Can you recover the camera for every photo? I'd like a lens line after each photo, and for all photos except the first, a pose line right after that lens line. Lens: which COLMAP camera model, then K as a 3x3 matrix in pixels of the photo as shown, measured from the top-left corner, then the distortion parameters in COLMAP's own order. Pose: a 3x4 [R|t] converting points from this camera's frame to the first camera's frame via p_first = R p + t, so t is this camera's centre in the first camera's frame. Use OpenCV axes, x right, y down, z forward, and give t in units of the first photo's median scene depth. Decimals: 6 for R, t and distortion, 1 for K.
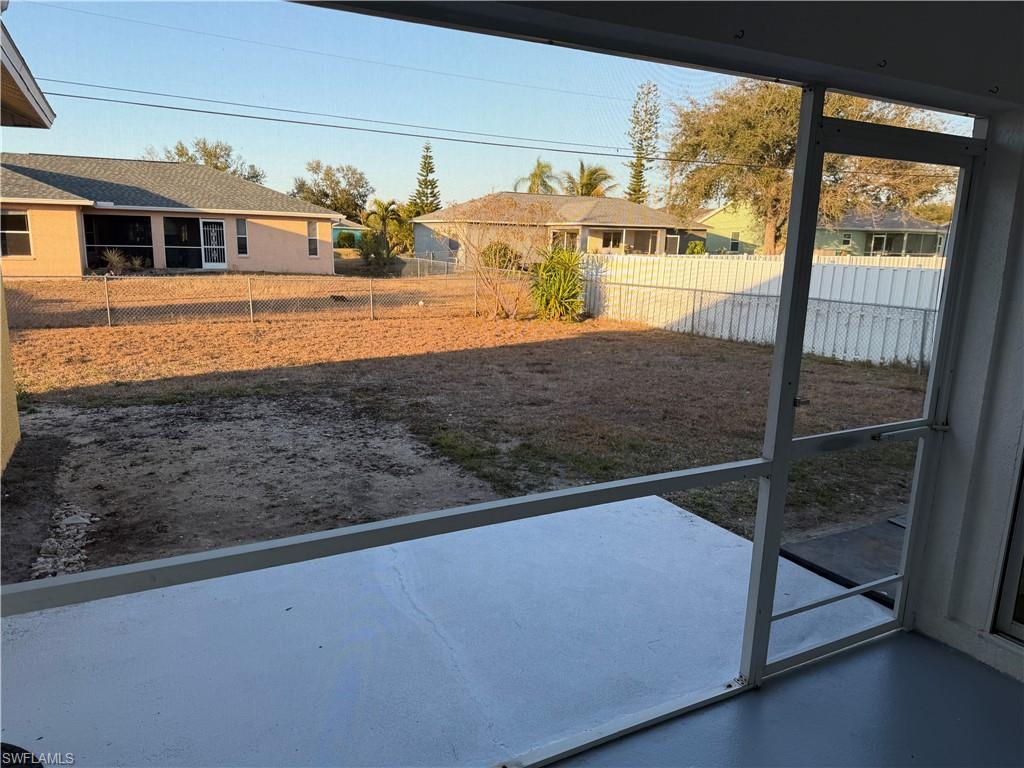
lens RADIAL K [[718.4, 0, 509.8], [0, 718.4, 381.3], [0, 0, 1]] dist [0.078136, -0.115205]
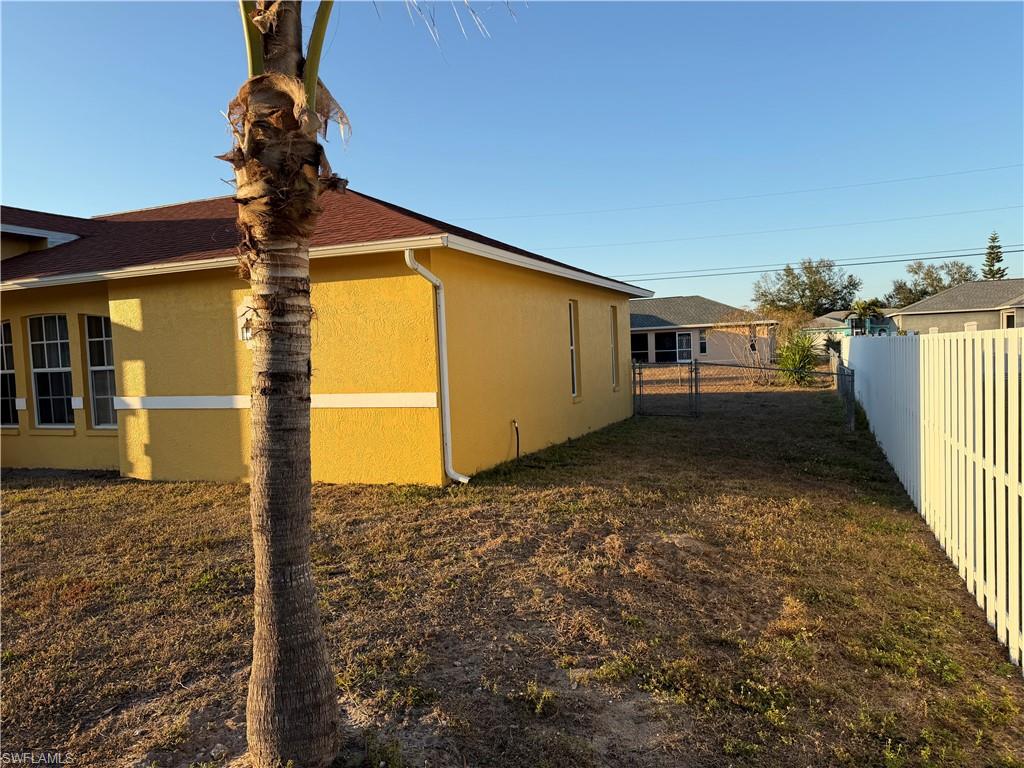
lens RADIAL K [[718.4, 0, 509.8], [0, 718.4, 381.3], [0, 0, 1]] dist [0.078136, -0.115205]
pose [[0.629660, -0.021643, -0.776569, 0.542634], [-0.090654, 0.990736, -0.101116, 0.069002], [0.771564, 0.134067, 0.621864, -0.222527]]
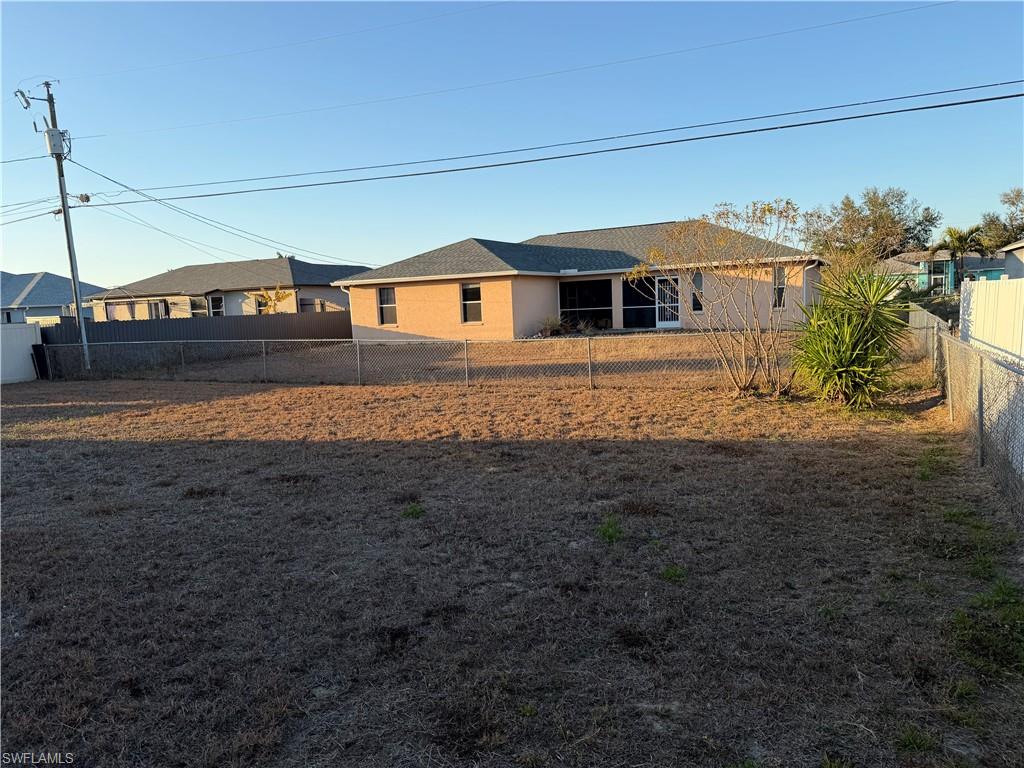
lens RADIAL K [[714.3, 0, 512.0], [0, 714.3, 384.0], [0, 0, 1]] dist [0.013680, -0.000959]
pose [[0.575020, 0.037879, -0.817262, 0.247134], [-0.097905, 0.994935, -0.022772, -0.040103], [0.812260, 0.093109, 0.575816, 0.302756]]
